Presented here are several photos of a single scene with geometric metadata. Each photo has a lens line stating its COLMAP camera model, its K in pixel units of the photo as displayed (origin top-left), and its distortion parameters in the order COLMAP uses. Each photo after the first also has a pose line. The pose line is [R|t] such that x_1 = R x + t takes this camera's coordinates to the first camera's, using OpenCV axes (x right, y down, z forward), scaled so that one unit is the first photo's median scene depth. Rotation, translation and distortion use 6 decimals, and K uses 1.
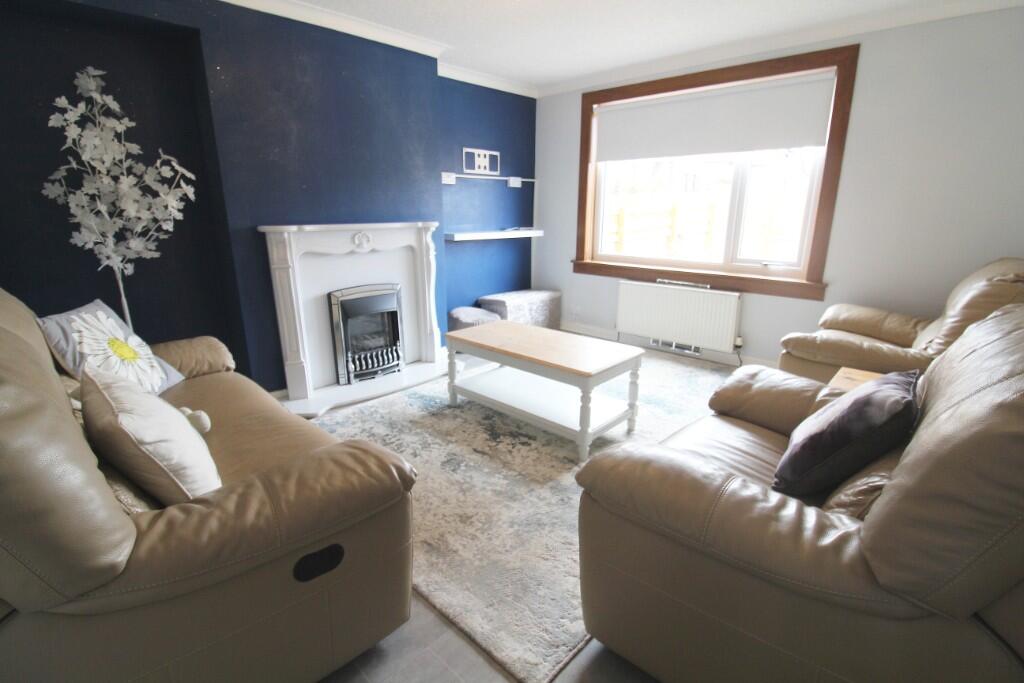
lens RADIAL K [[477.9, 0, 517.2], [0, 477.9, 340.4], [0, 0, 1]] dist [-0.014712, -0.000565]
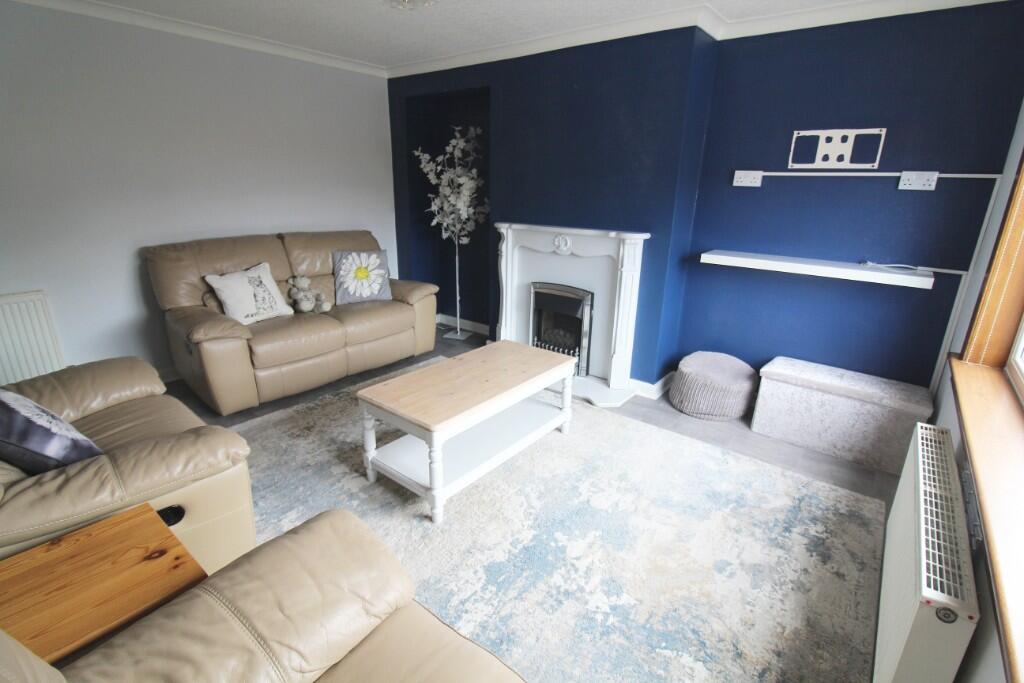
lens RADIAL K [[477.9, 0, 517.2], [0, 477.9, 340.4], [0, 0, 1]] dist [-0.014712, -0.000565]
pose [[0.082859, 0.309016, -0.947440, 0.558854], [-0.282152, 0.919084, 0.275092, -0.205597], [0.955785, 0.244529, 0.163344, 0.584557]]
